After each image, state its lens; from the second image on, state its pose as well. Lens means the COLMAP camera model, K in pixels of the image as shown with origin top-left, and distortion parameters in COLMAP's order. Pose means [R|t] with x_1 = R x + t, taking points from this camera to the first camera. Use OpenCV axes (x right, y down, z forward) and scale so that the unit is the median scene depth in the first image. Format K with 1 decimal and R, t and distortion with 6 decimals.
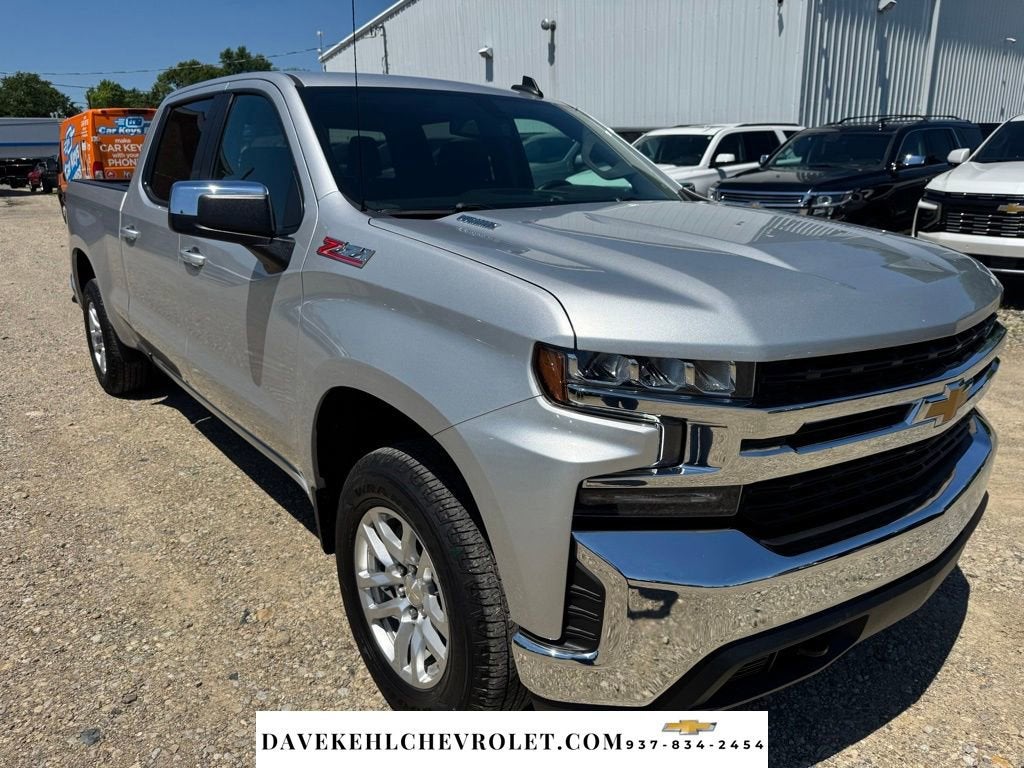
lens RADIAL K [[729.7, 0, 511.2], [0, 729.7, 368.2], [0, 0, 1]] dist [0.007832, -0.019144]
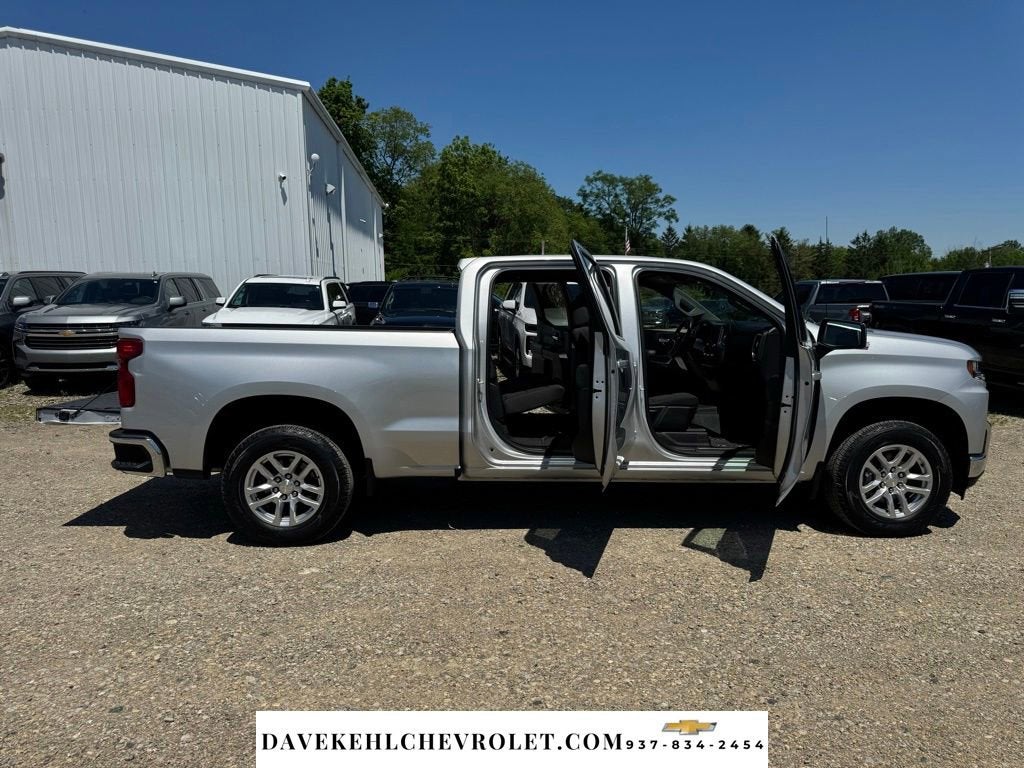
lens RADIAL K [[729.7, 0, 511.2], [0, 729.7, 368.2], [0, 0, 1]] dist [0.007832, -0.019144]
pose [[0.583993, -0.065036, 0.809149, -0.428951], [0.216802, 0.973074, -0.078262, -0.020365], [-0.782272, 0.221129, 0.582368, 0.071907]]
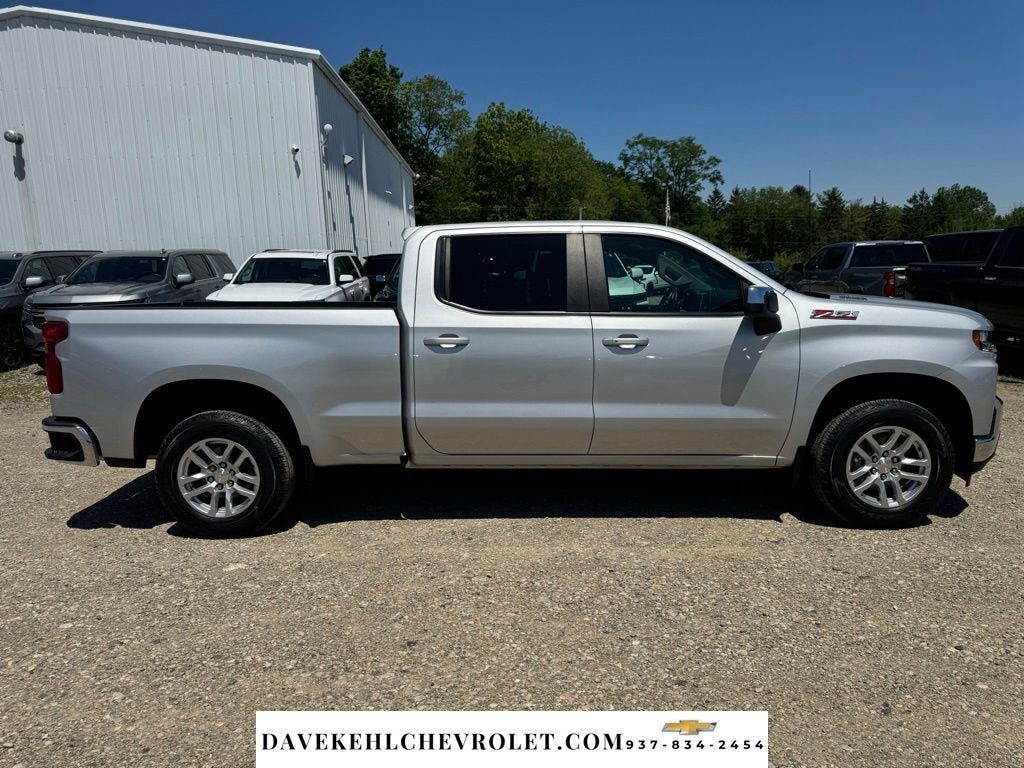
lens RADIAL K [[729.7, 0, 511.2], [0, 729.7, 368.2], [0, 0, 1]] dist [0.007832, -0.019144]
pose [[0.632410, -0.106171, 0.767323, -0.377611], [0.226151, 0.972714, -0.051799, -0.016449], [-0.740887, 0.206289, 0.639165, 0.053623]]
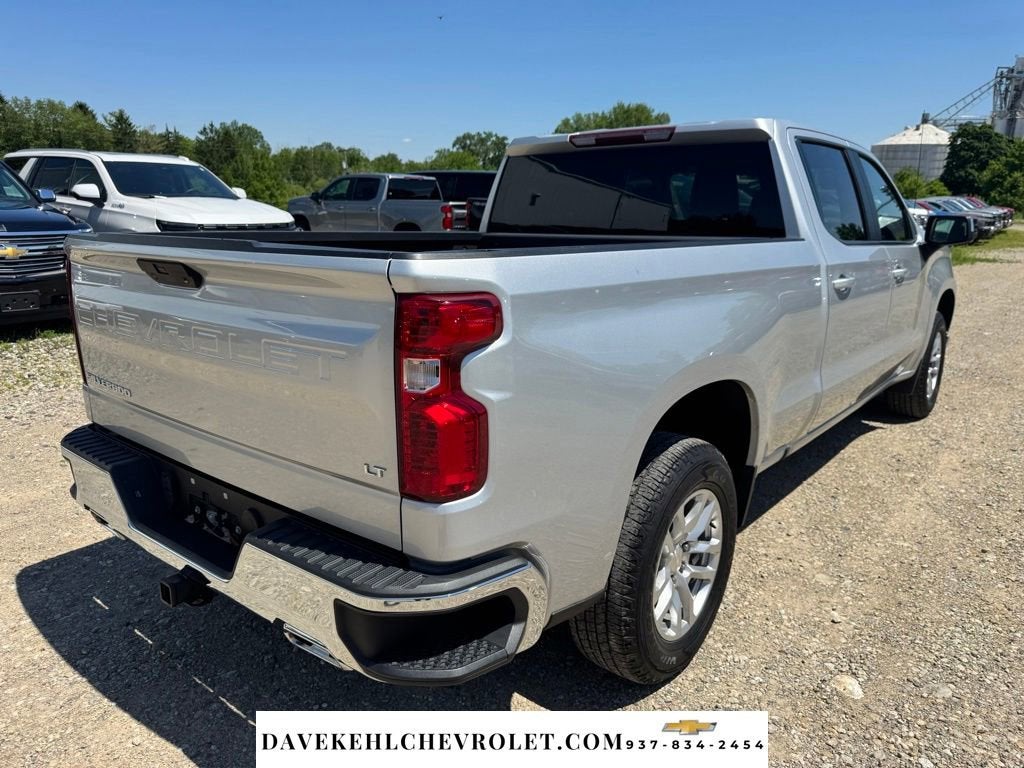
lens RADIAL K [[729.7, 0, 511.2], [0, 729.7, 368.2], [0, 0, 1]] dist [0.007832, -0.019144]
pose [[-0.222237, -0.212888, 0.951467, -0.363666], [0.248366, 0.931316, 0.266391, -0.118701], [-0.942828, 0.295514, -0.154098, 0.428274]]
